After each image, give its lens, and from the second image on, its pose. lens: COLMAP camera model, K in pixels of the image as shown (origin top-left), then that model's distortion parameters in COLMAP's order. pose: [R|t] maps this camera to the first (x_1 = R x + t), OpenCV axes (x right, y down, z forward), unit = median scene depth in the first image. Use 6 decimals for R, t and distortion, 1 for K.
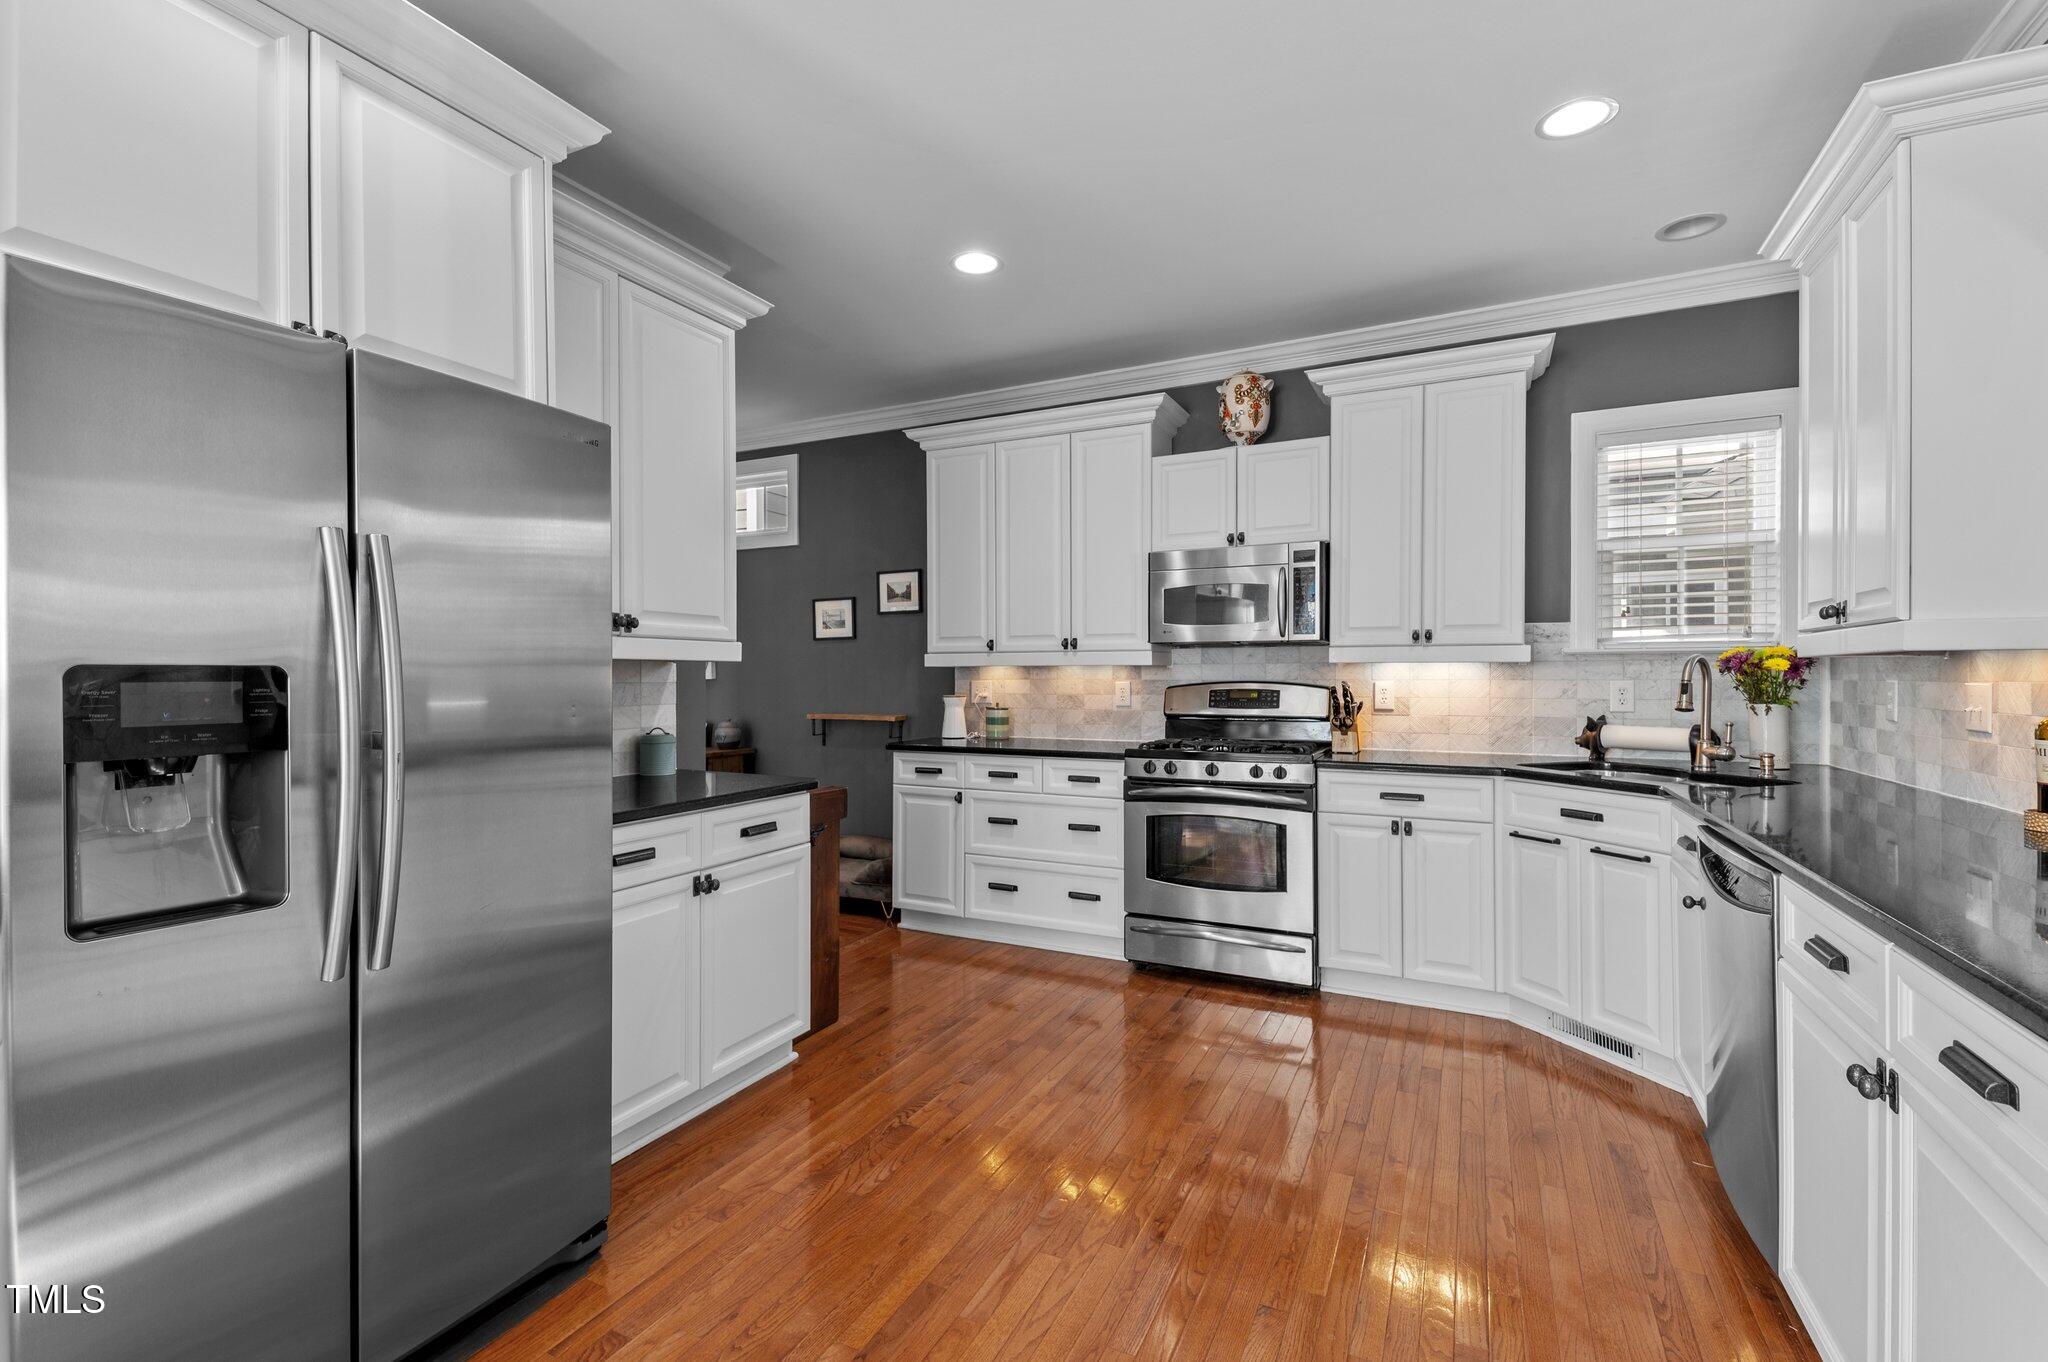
lens RADIAL K [[929.1, 0, 1005.0], [0, 929.1, 668.6], [0, 0, 1]] dist [0.030591, -0.001907]
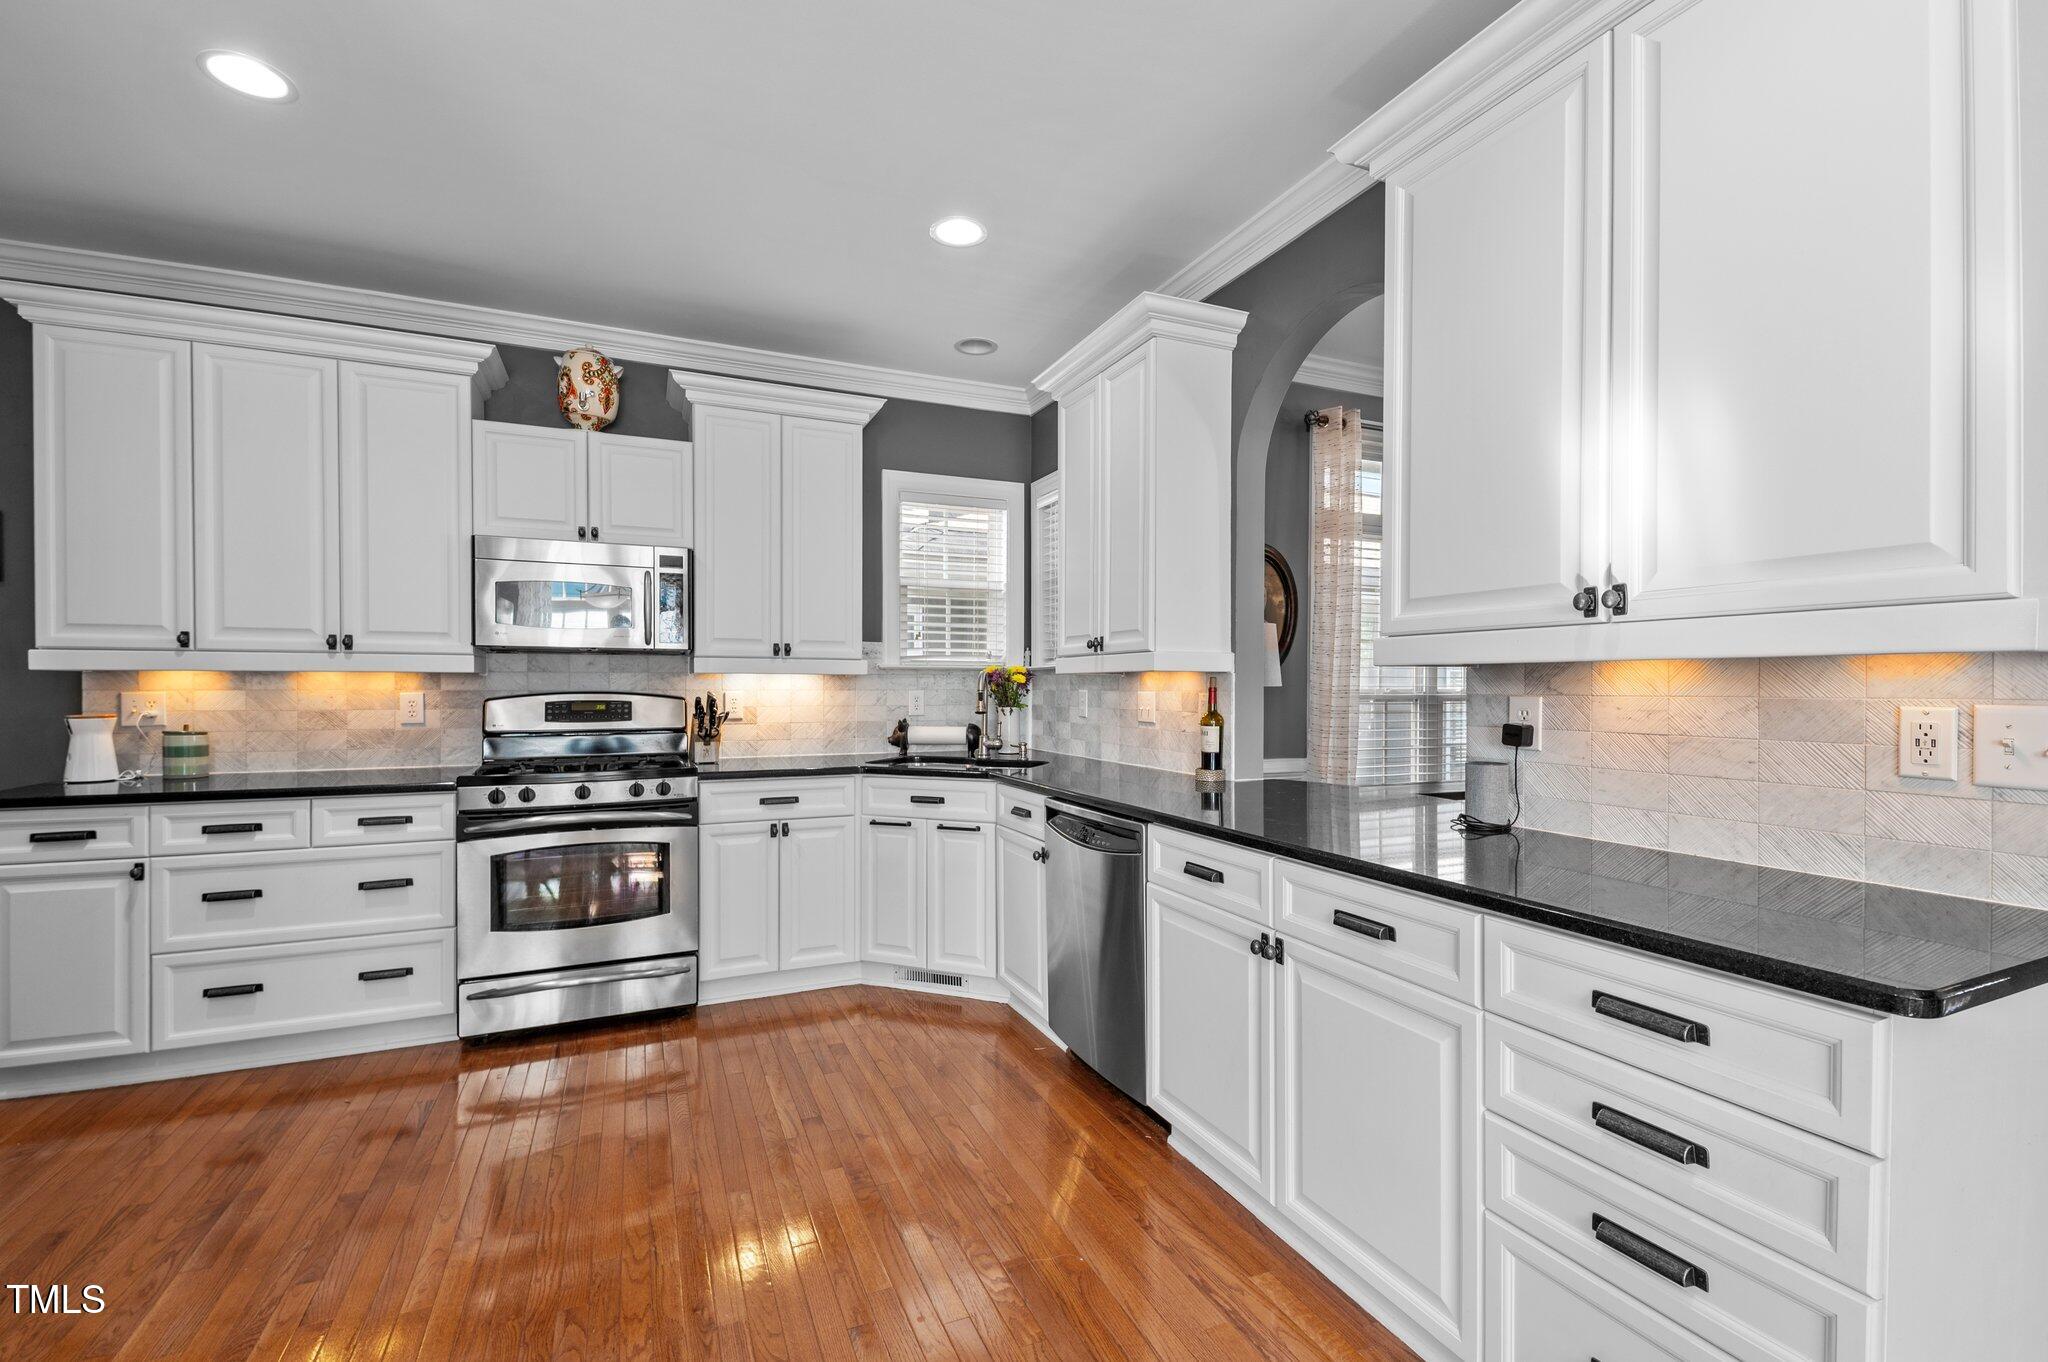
lens RADIAL K [[888.7, 0, 1022.3], [0, 888.7, 689.8], [0, 0, 1]] dist [0.024890, -0.009434]
pose [[0.634426, -0.001288, 0.772982, -0.163336], [-0.008577, 0.999925, 0.008706, 0.000363], [-0.772936, -0.012153, 0.634368, 0.134744]]
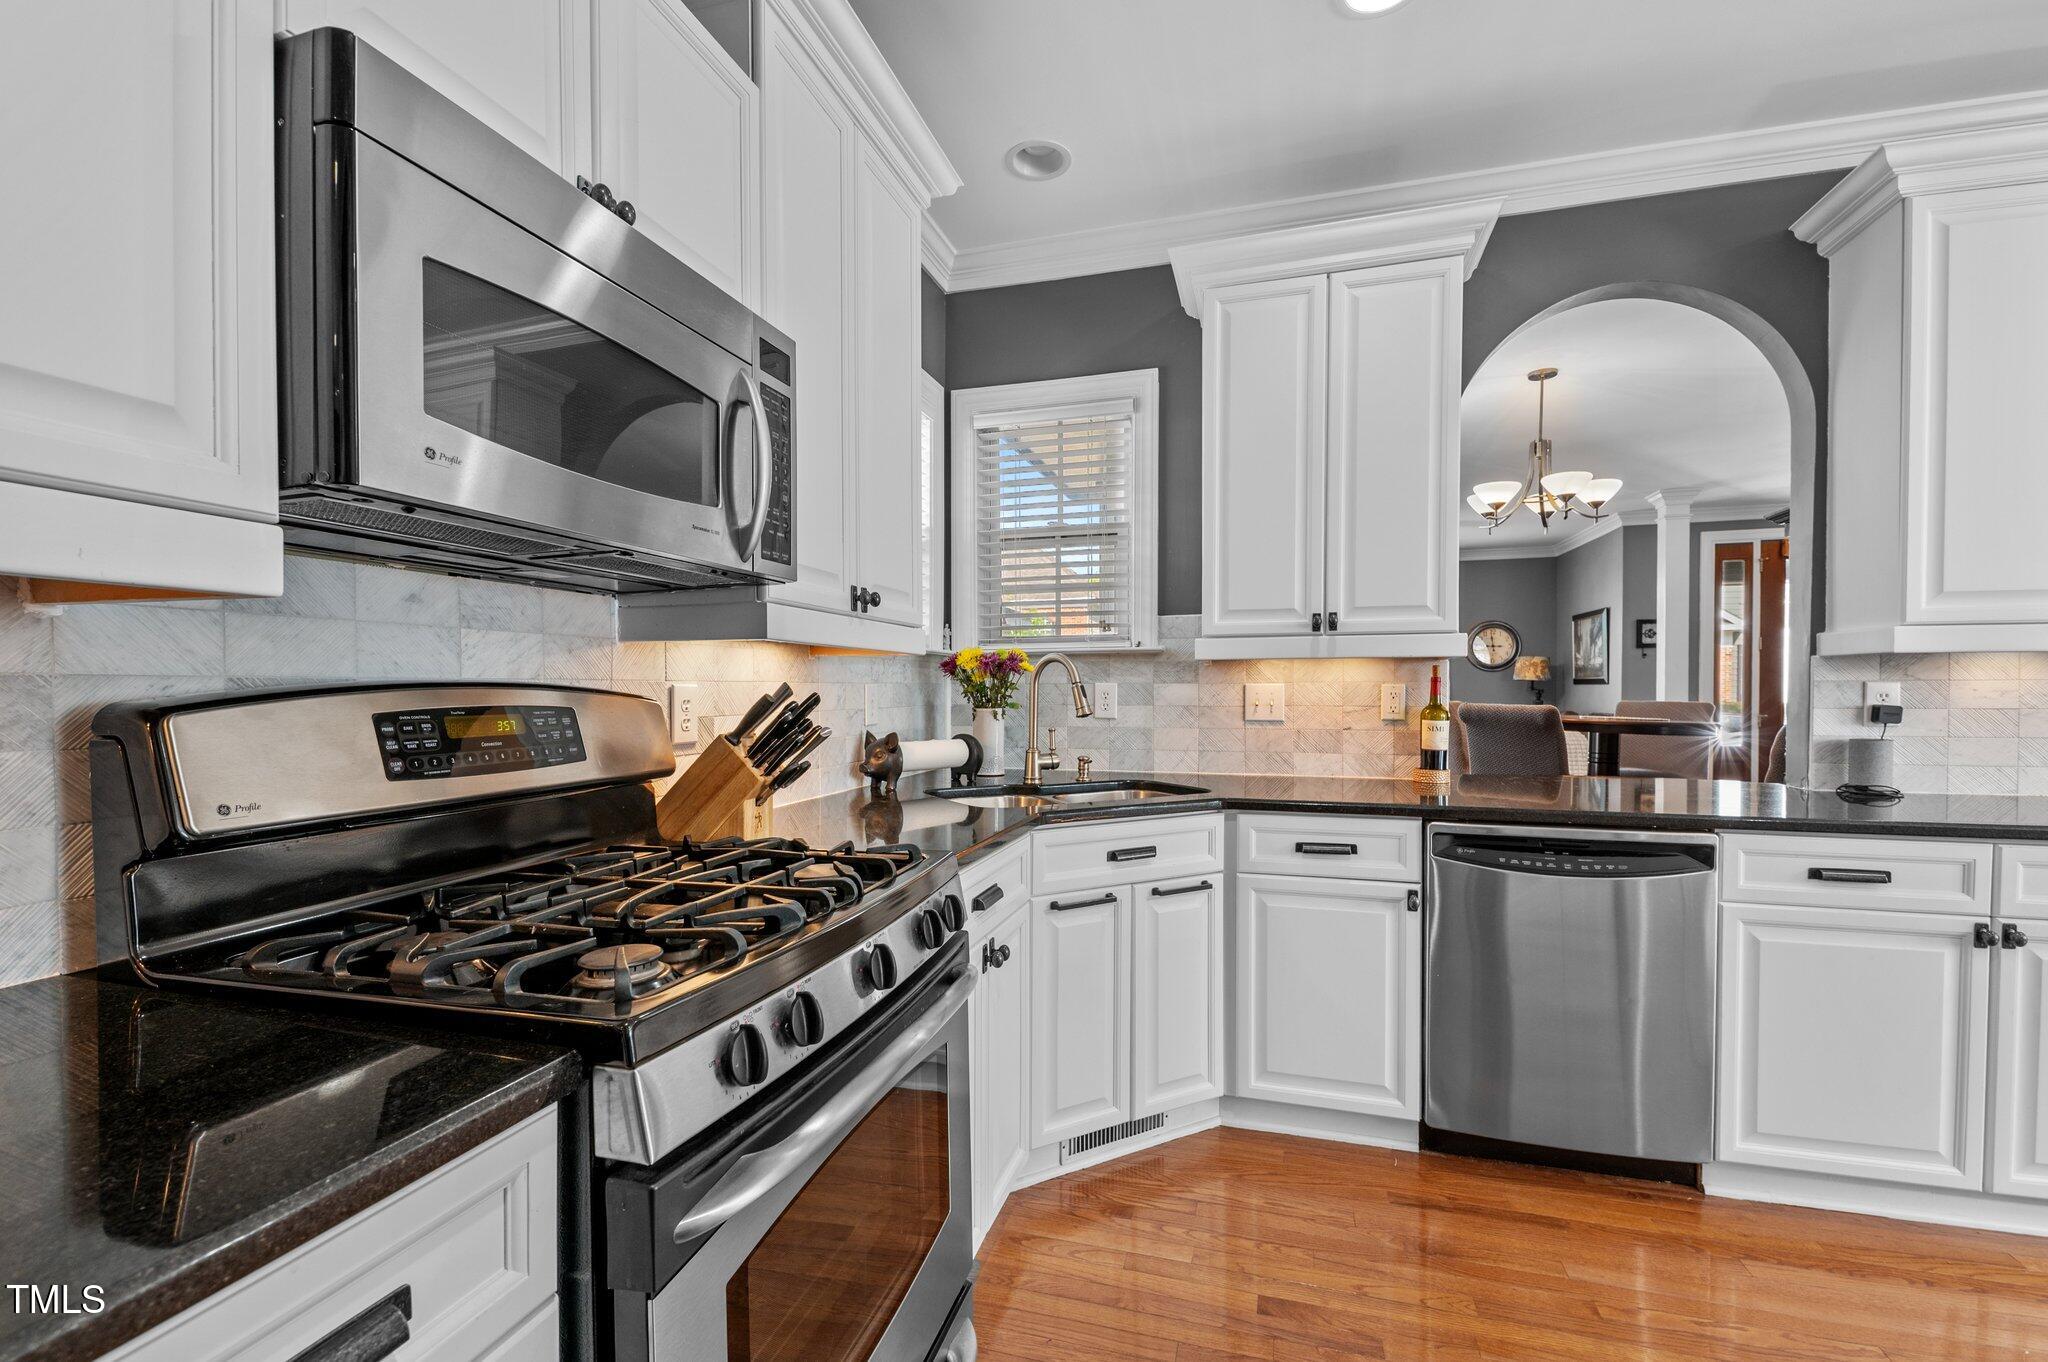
lens RADIAL K [[888.7, 0, 1026.6], [0, 888.7, 698.9], [0, 0, 1]] dist [0.024890, -0.009434]
pose [[-0.187736, -0.009201, 0.982176, -0.073684], [-0.006396, 0.999946, 0.008145, 0.017560], [-0.982199, -0.004753, -0.187785, 0.972667]]
